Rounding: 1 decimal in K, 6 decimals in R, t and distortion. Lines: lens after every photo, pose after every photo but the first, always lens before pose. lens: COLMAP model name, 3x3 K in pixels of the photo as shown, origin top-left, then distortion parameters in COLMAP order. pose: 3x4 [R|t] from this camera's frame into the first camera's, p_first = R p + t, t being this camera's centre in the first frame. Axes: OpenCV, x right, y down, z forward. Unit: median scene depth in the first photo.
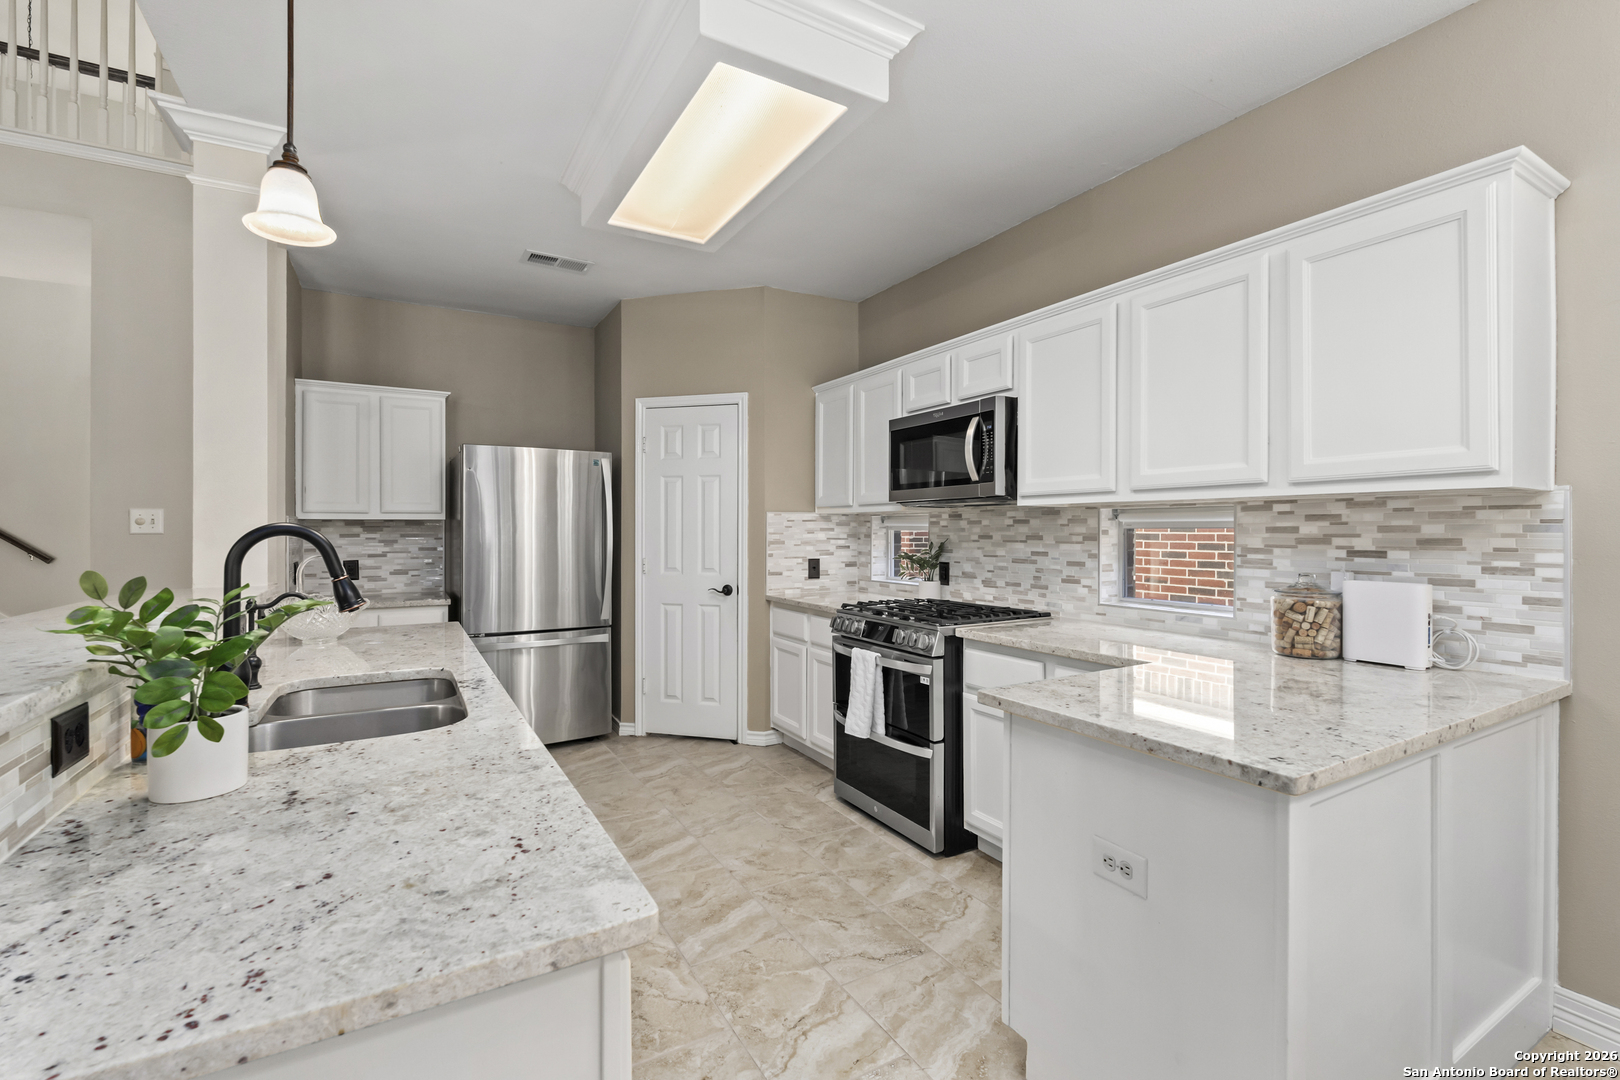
lens RADIAL K [[716.1, 0, 810.0], [0, 716.1, 540.0], [0, 0, 1]] dist [-0.001885, -0.000230]
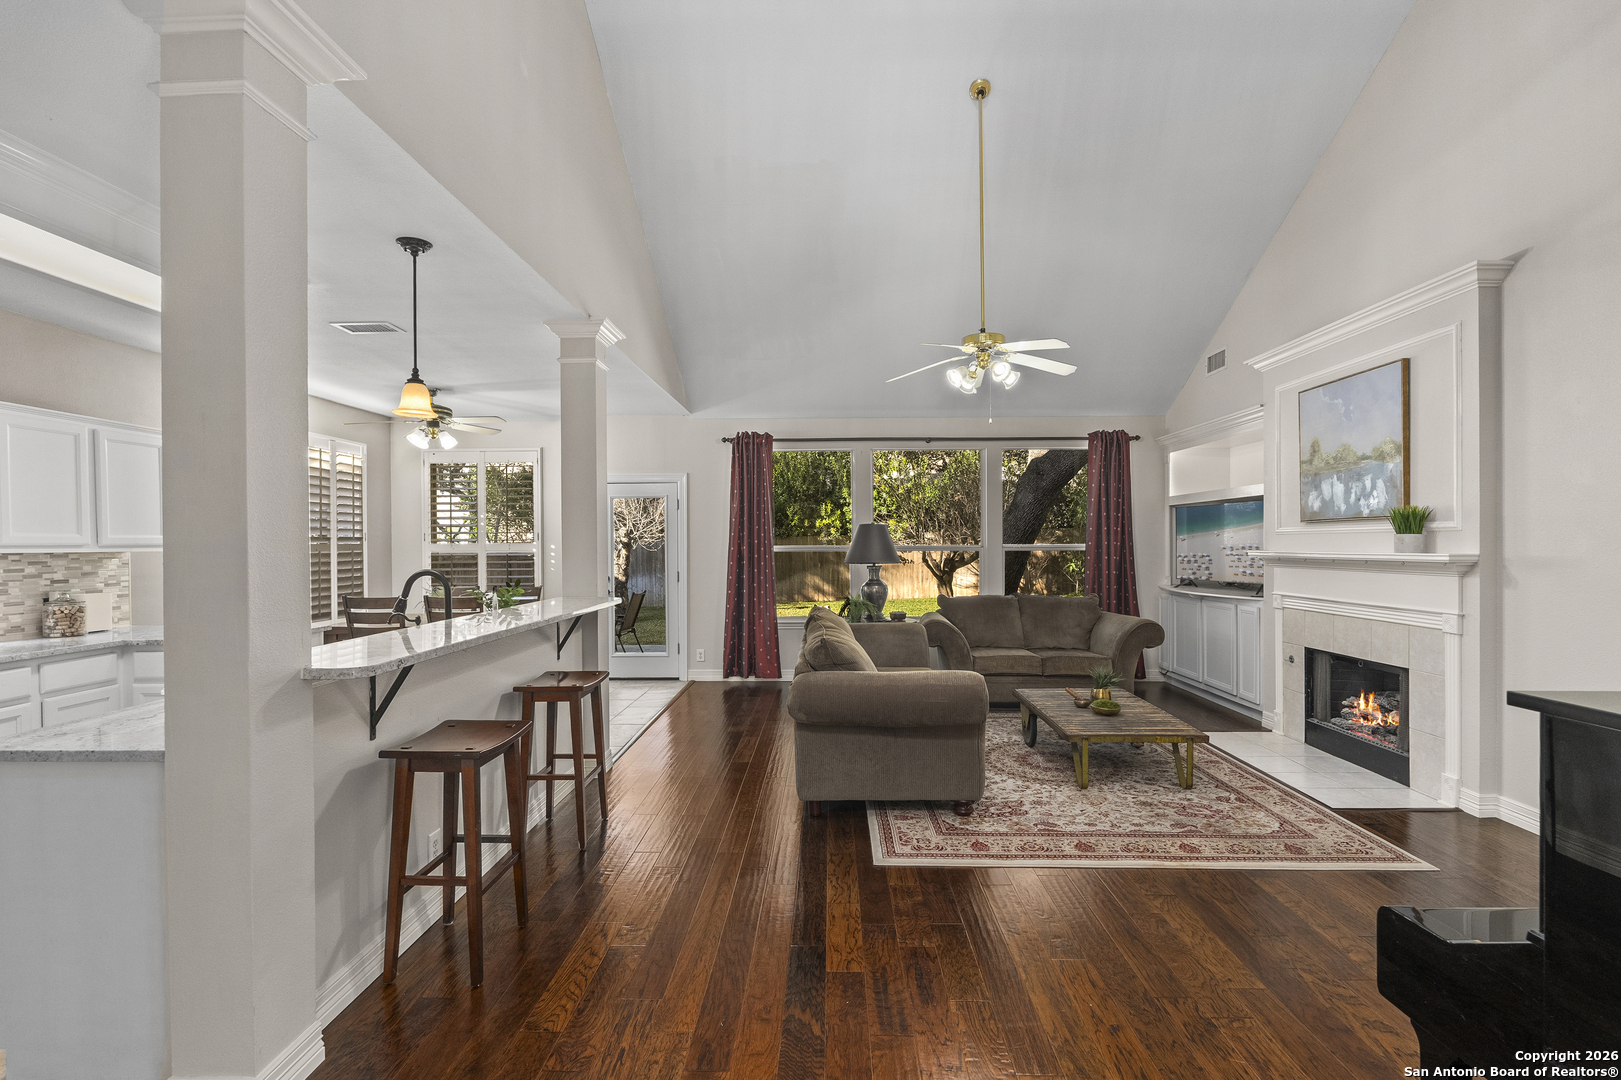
lens RADIAL K [[722.3, 0, 818.8], [0, 722.3, 546.3], [0, 0, 1]] dist [-0.001693, -0.000099]
pose [[-0.853926, 0.003831, 0.520380, -1.908232], [0.014635, 0.999754, 0.016656, -0.075168], [-0.520188, 0.021839, -0.853773, 1.508773]]
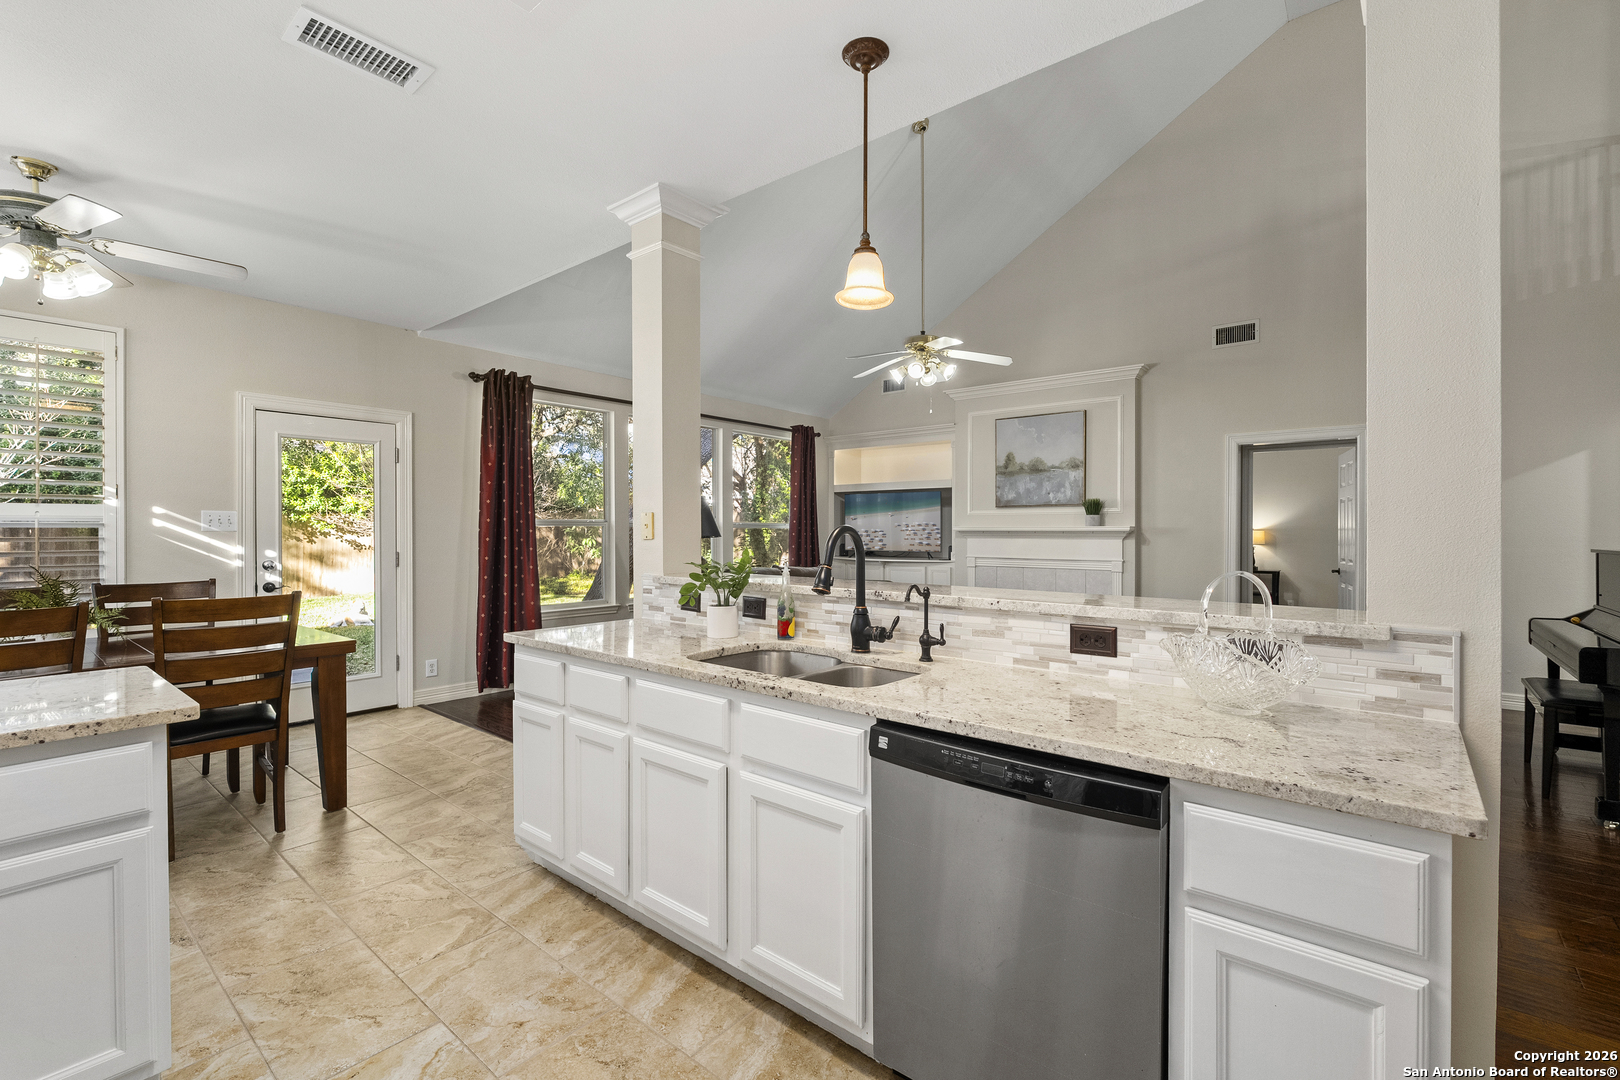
lens RADIAL K [[705.4, 0, 817.8], [0, 705.4, 535.6], [0, 0, 1]] dist [-0.002239, -0.000305]
pose [[-0.939567, 0.001359, -0.342363, -0.151961], [-0.006378, 0.999749, 0.021472, -0.024695], [0.342306, 0.022358, -0.939322, 1.587947]]
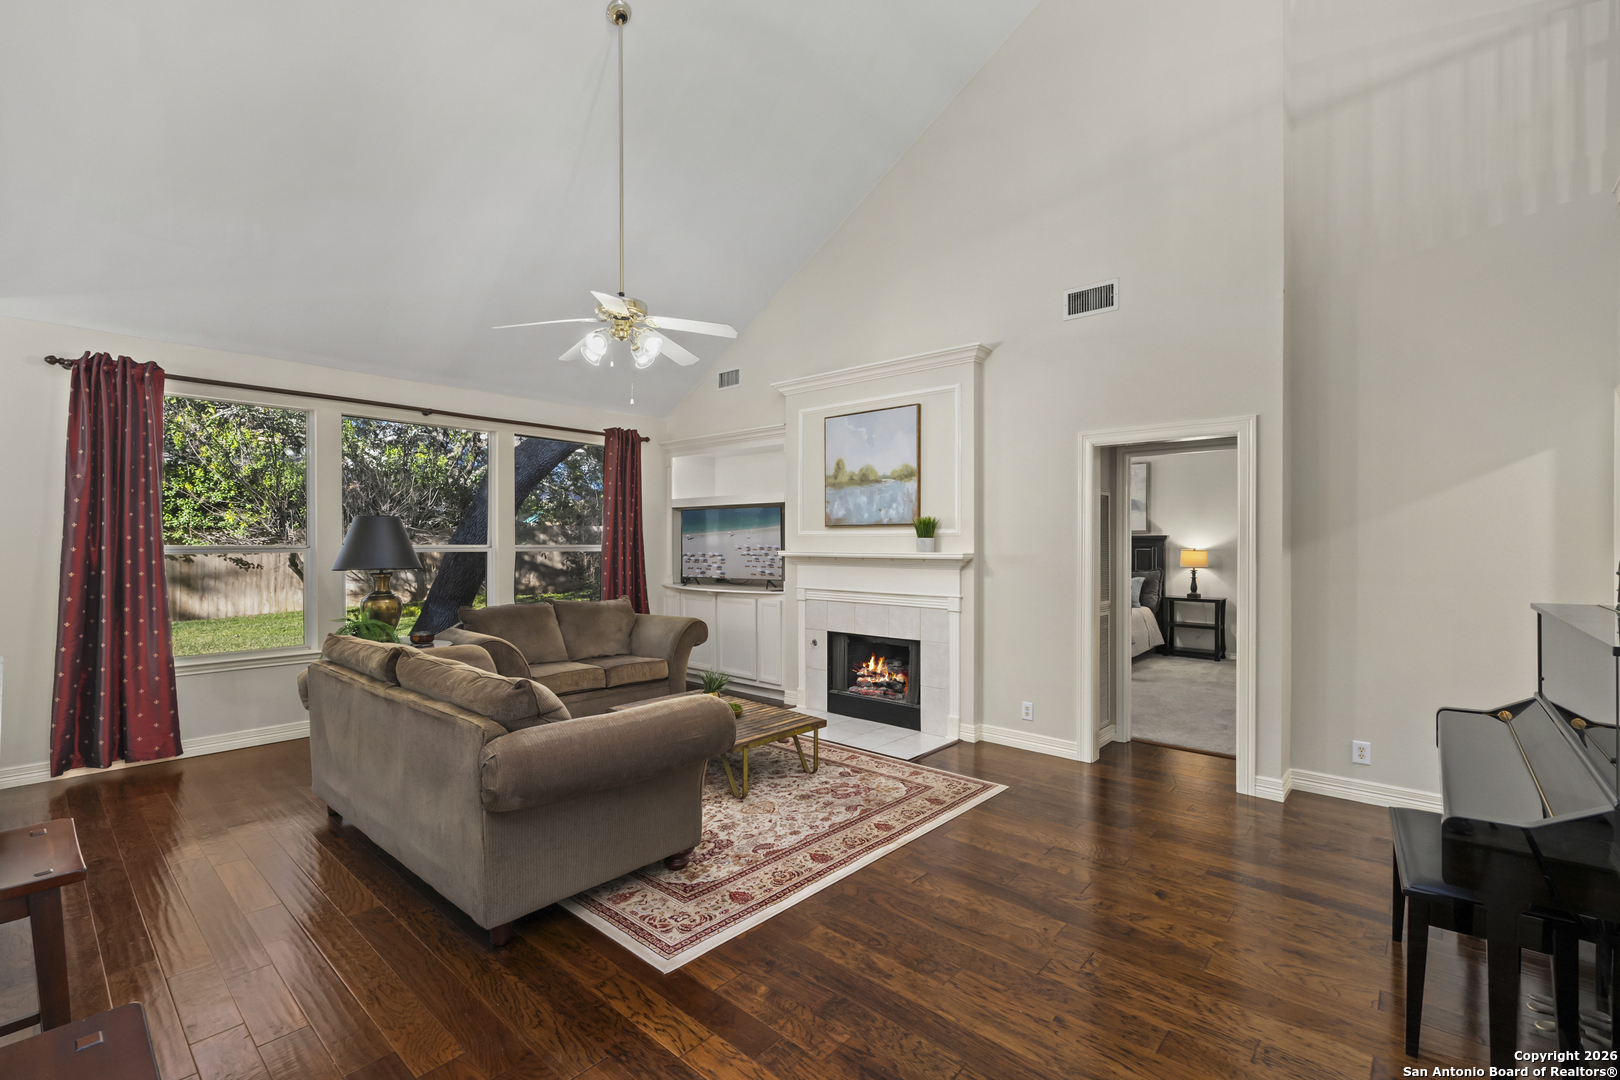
lens RADIAL K [[711.3, 0, 810.5], [0, 711.3, 544.6], [0, 0, 1]] dist [-0.003900, 0.000143]
pose [[-0.950509, 0.001359, -0.310693, -1.155496], [-0.004810, 0.999806, 0.019089, -0.074757], [0.310659, 0.019638, -0.950319, 1.302555]]
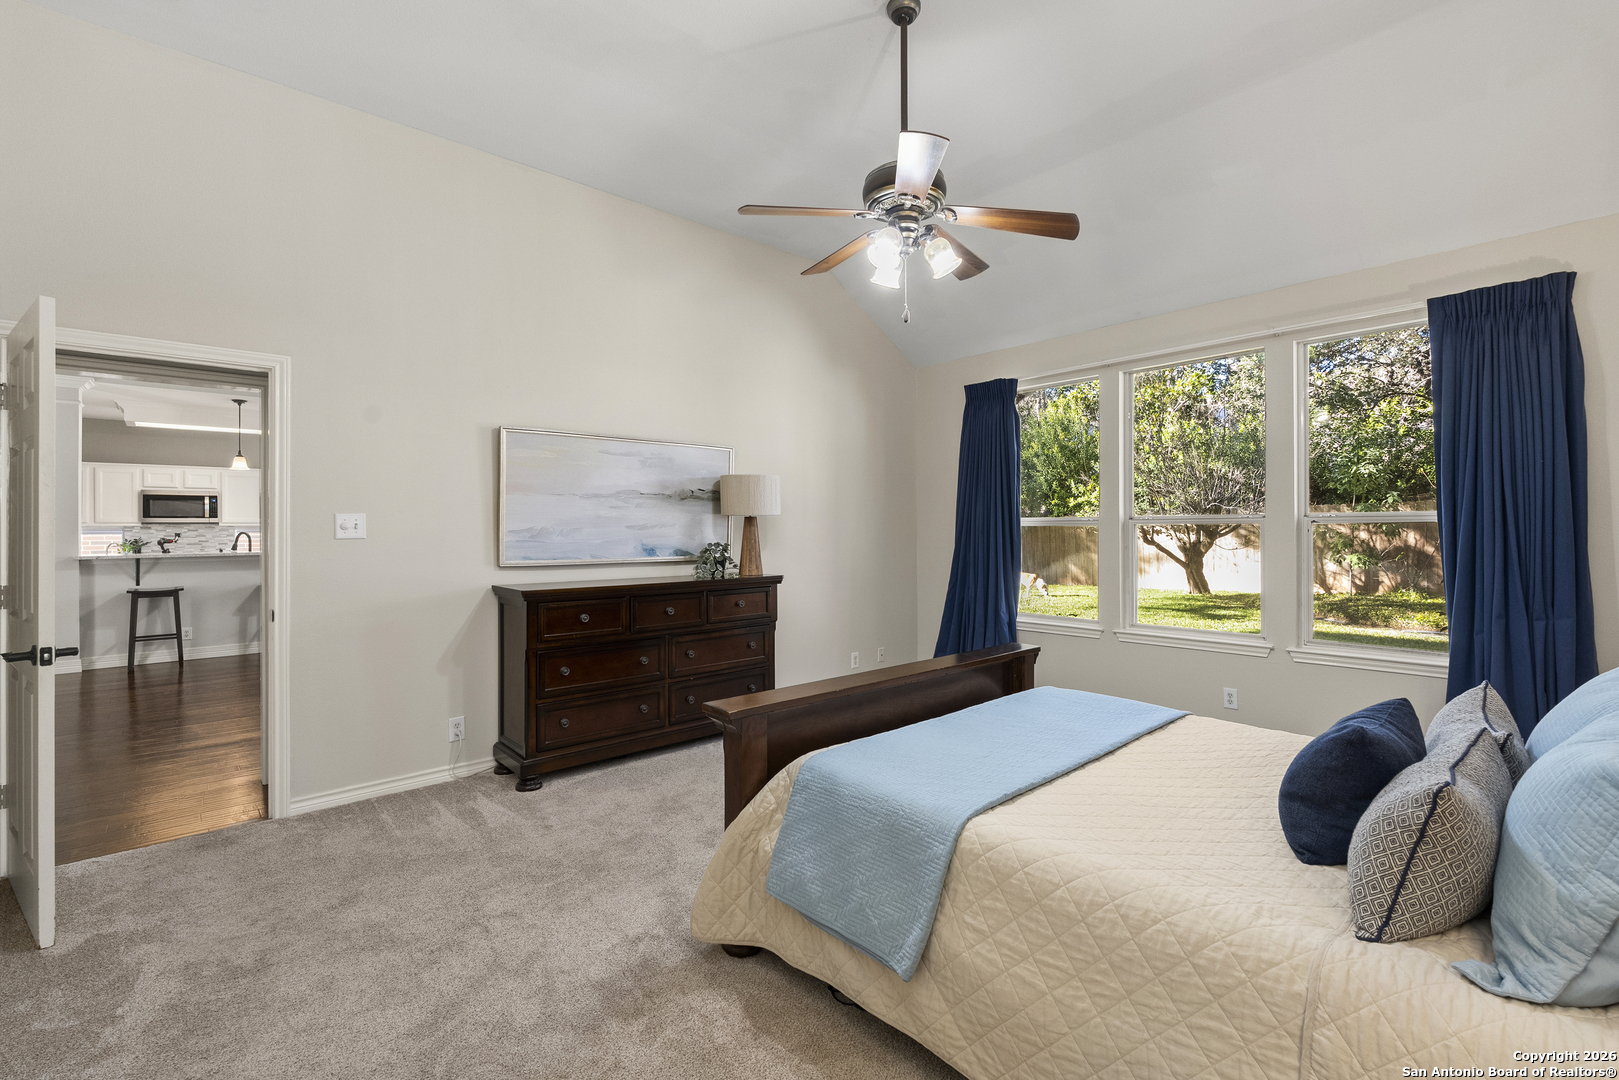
lens RADIAL K [[711.0, 0, 848.6], [0, 711.0, 526.3], [0, 0, 1]] dist [-0.000330, 0.000003]
pose [[-0.224052, 0.005729, 0.974560, -4.502120], [0.020708, 0.999785, -0.001117, 0.022964], [-0.974357, 0.019931, -0.224123, -1.355342]]
